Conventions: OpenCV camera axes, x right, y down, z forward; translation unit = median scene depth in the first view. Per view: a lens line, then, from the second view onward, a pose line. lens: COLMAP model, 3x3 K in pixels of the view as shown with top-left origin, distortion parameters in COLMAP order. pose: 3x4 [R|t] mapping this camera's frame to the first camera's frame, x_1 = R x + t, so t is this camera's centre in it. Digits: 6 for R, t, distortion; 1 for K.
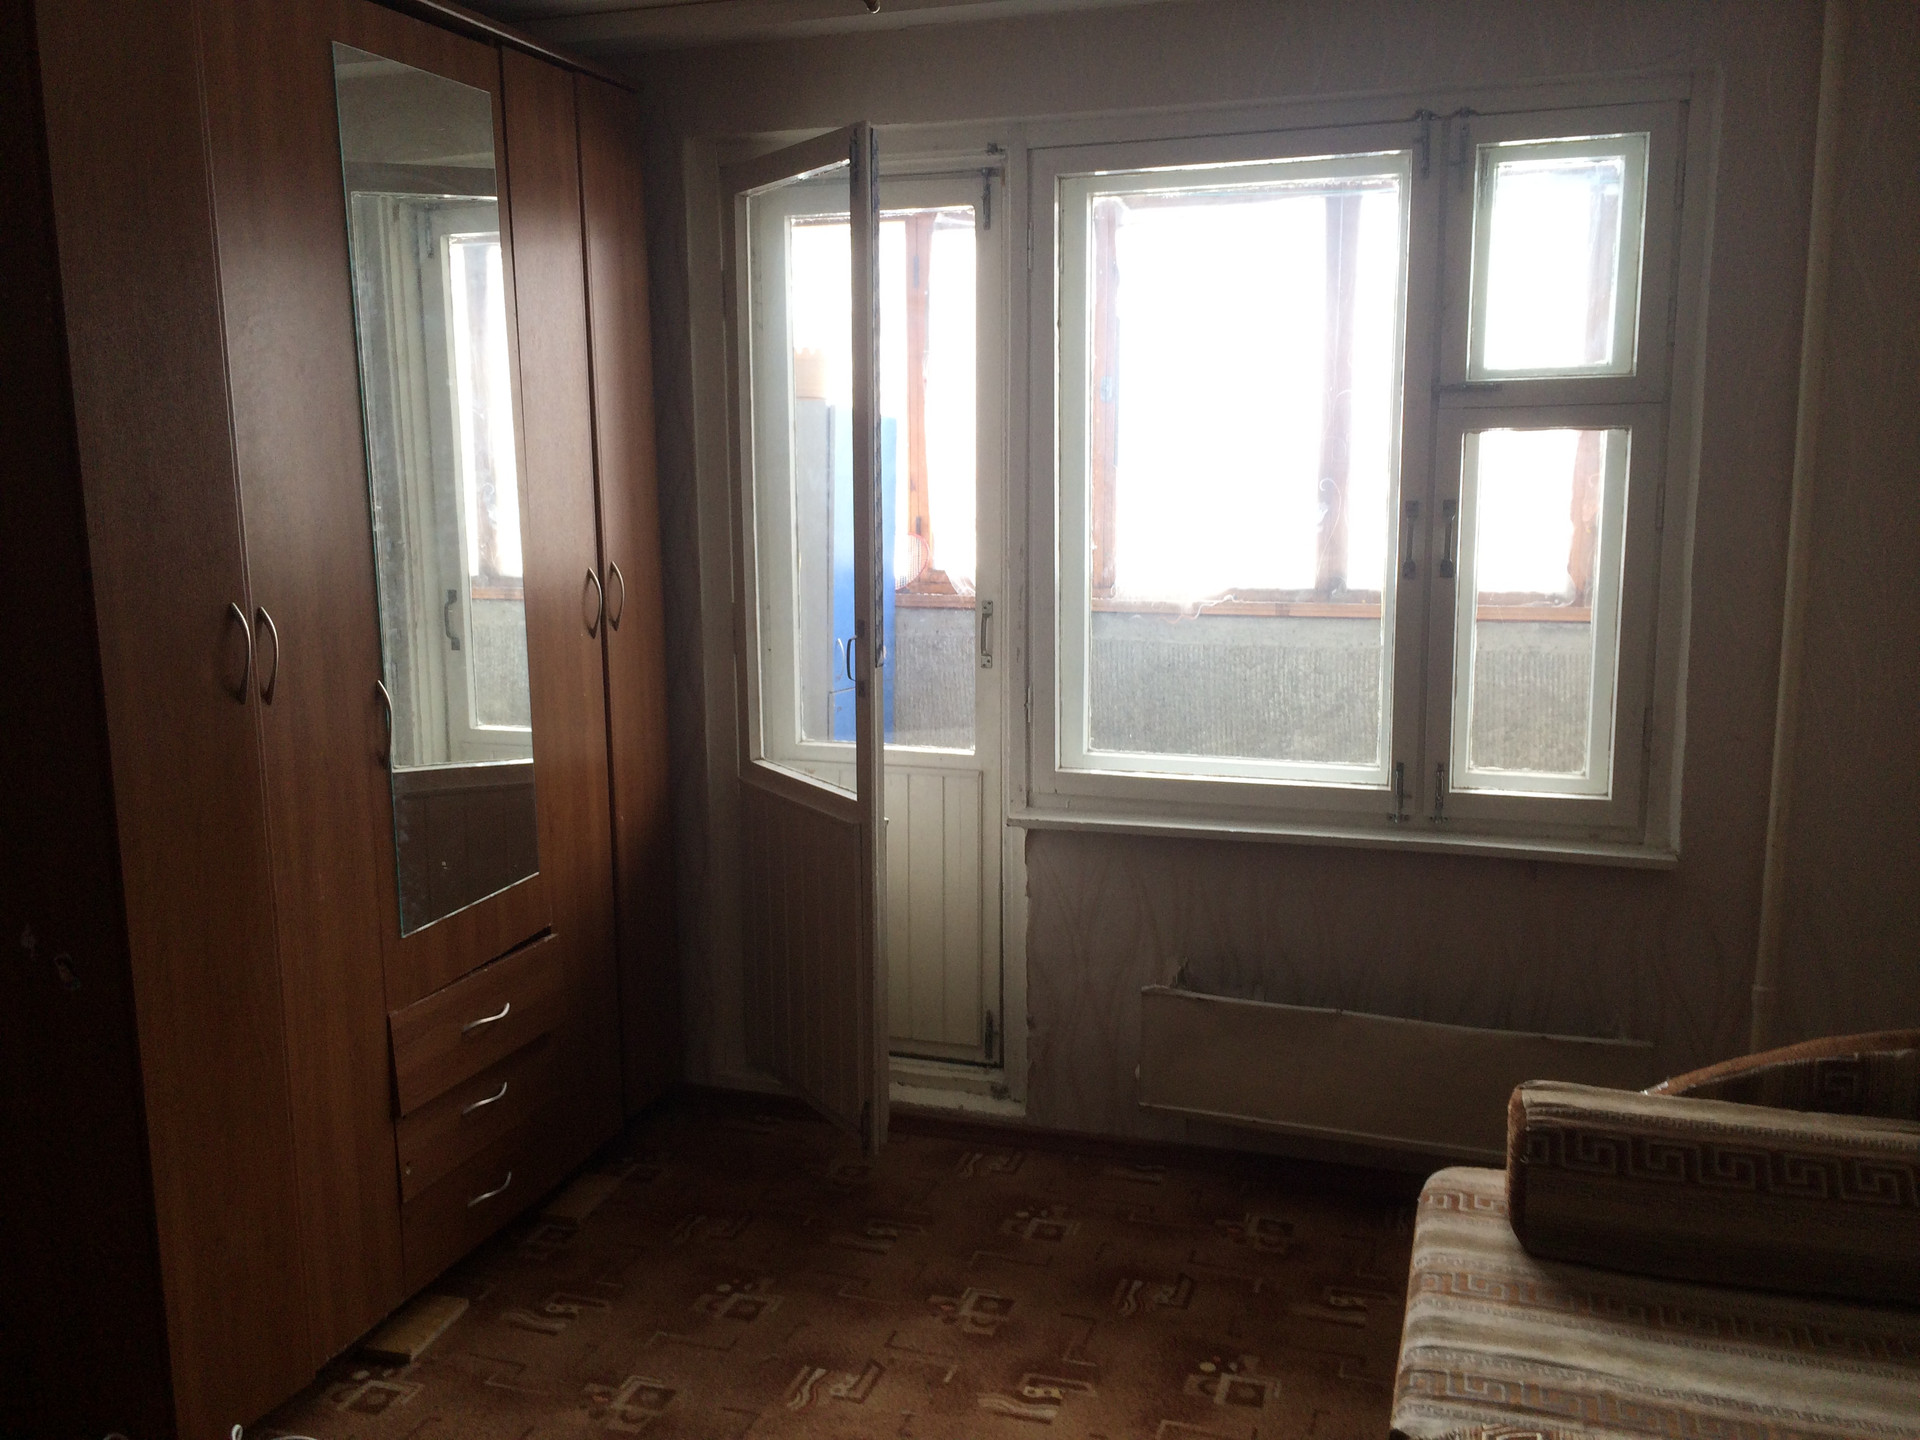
lens RADIAL K [[1632.1, 0, 947.9], [0, 1632.1, 714.0], [0, 0, 1]] dist [0.086744, -0.123838]
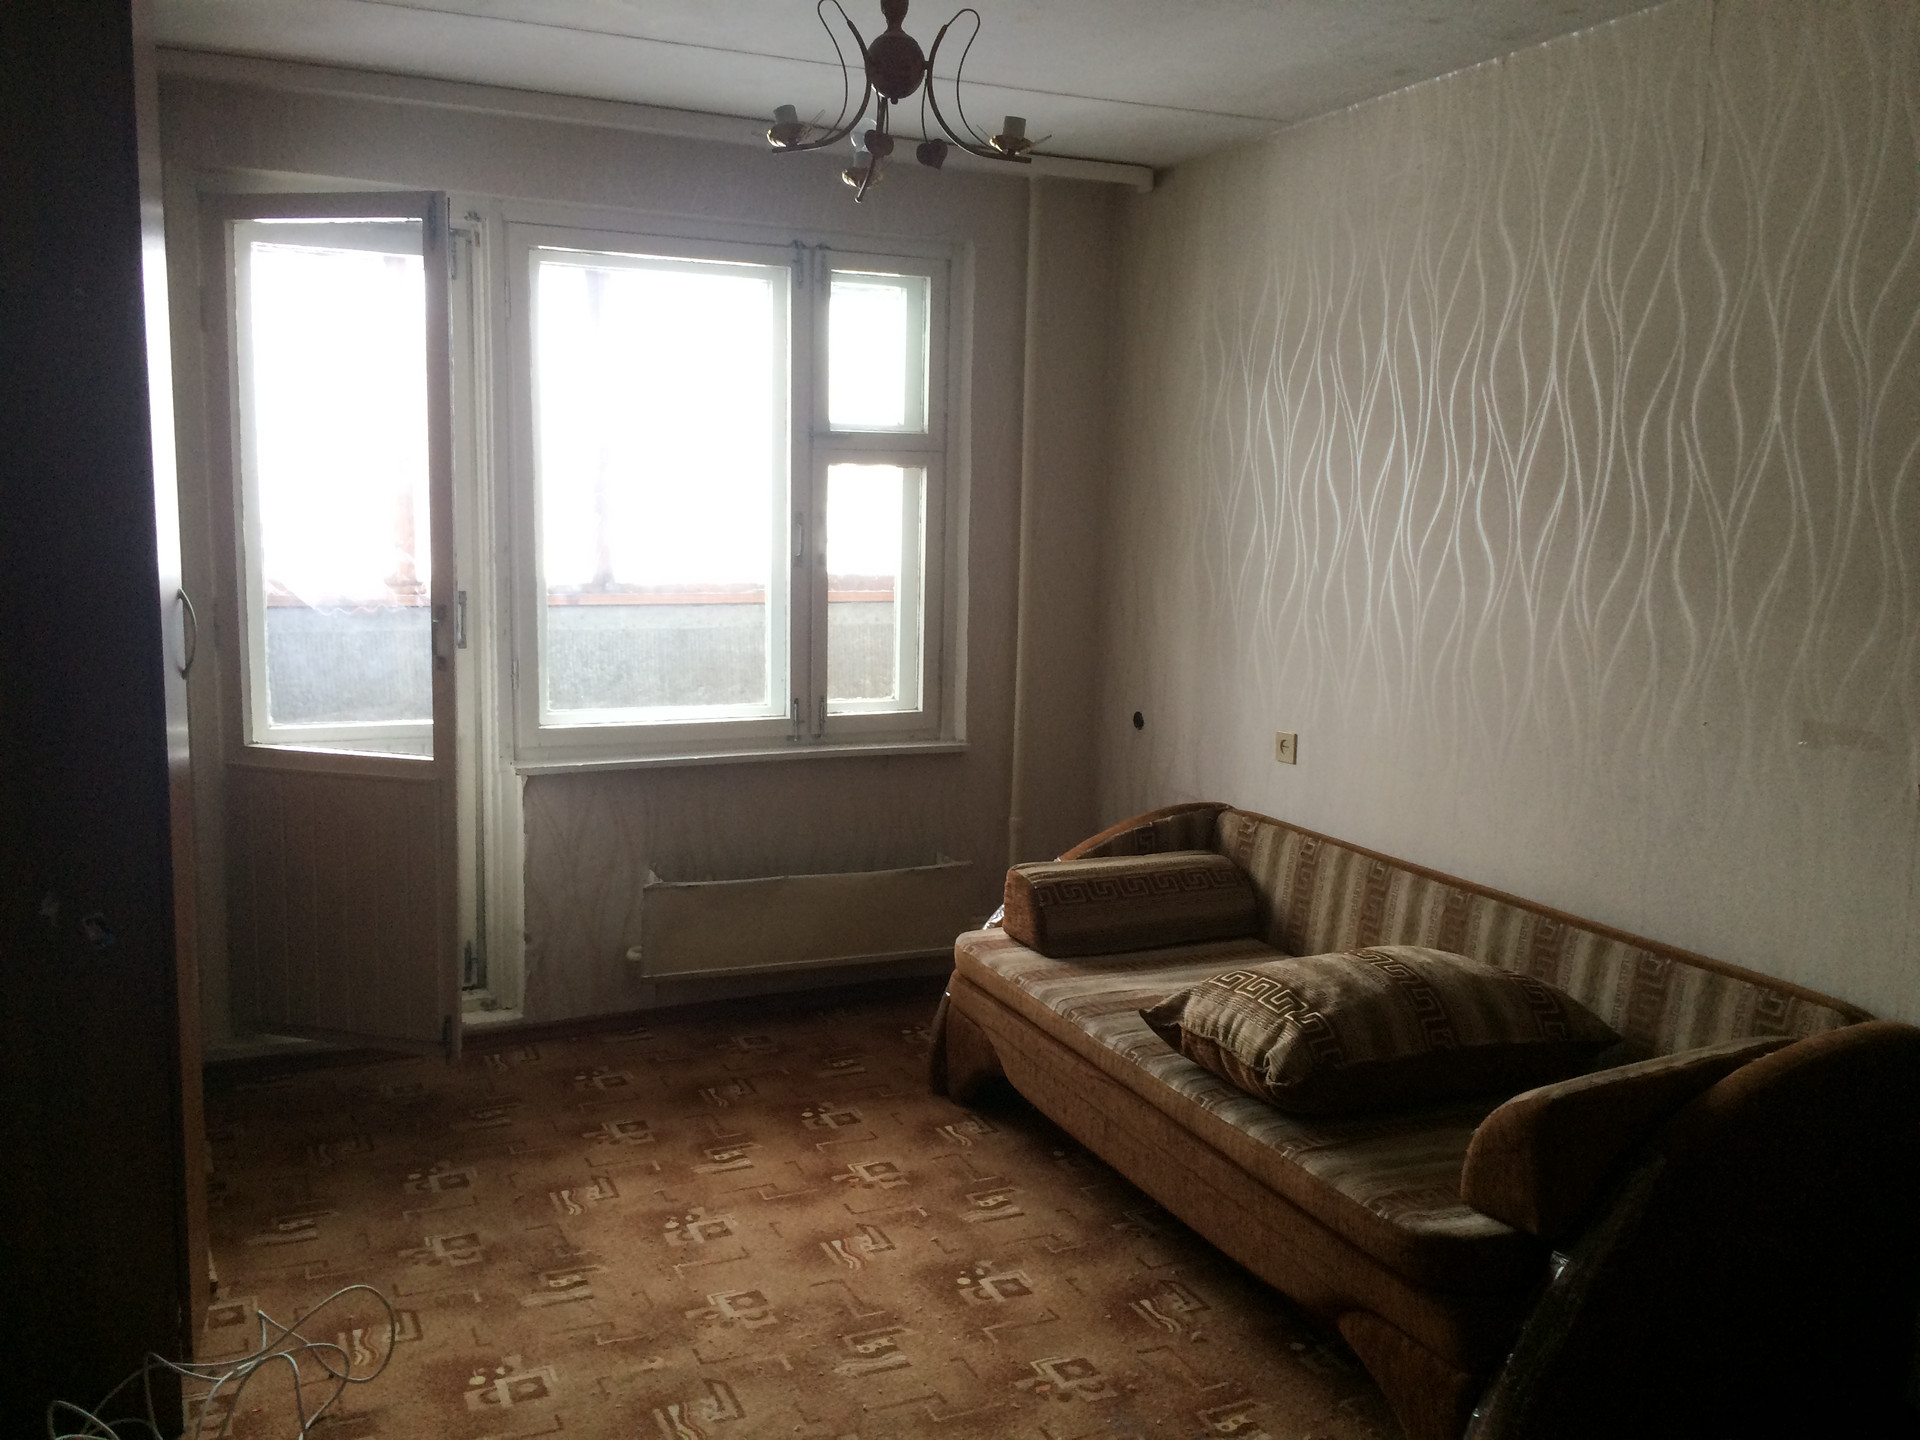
lens RADIAL K [[1632.1, 0, 947.9], [0, 1632.1, 714.0], [0, 0, 1]] dist [0.086744, -0.123838]
pose [[0.735114, -0.071138, 0.674201, -0.592713], [0.077144, 0.996797, 0.021063, 0.024435], [-0.673540, 0.036527, 0.738247, -0.125823]]
